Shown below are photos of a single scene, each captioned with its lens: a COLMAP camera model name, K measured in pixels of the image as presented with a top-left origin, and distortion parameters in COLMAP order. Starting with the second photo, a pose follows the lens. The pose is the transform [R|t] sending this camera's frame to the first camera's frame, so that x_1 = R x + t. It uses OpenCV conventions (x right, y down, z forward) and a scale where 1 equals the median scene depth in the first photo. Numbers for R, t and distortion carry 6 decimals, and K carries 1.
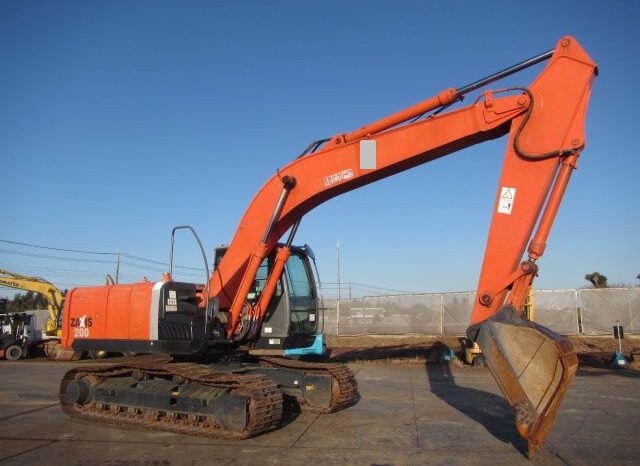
lens RADIAL K [[529.3, 0, 320.0], [0, 529.3, 233.0], [0, 0, 1]] dist [-0.009913, -0.005462]
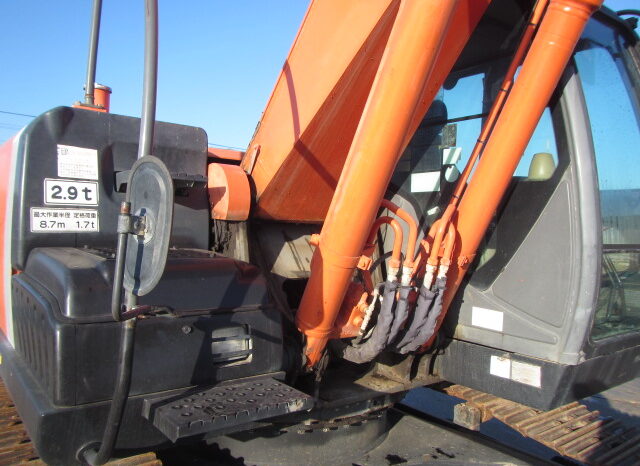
lens RADIAL K [[528.0, 0, 320.0], [0, 528.0, 233.0], [0, 0, 1]] dist [-0.000833, 0.000884]
pose [[0.935119, 0.047583, -0.351124, -0.089932], [0.016776, 0.983886, 0.178010, 0.102872], [0.353936, -0.172351, 0.919252, 0.782666]]
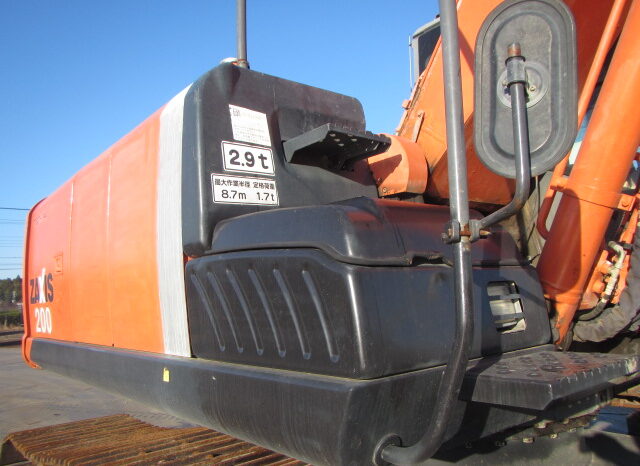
lens RADIAL K [[525.3, 0, 320.0], [0, 525.3, 233.0], [0, 0, 1]] dist [0.008536, 0.008907]
pose [[0.946544, -0.079522, -0.312619, -0.187080], [0.099390, 0.993885, 0.048114, 0.143369], [0.306881, -0.076613, 0.948659, 0.783552]]
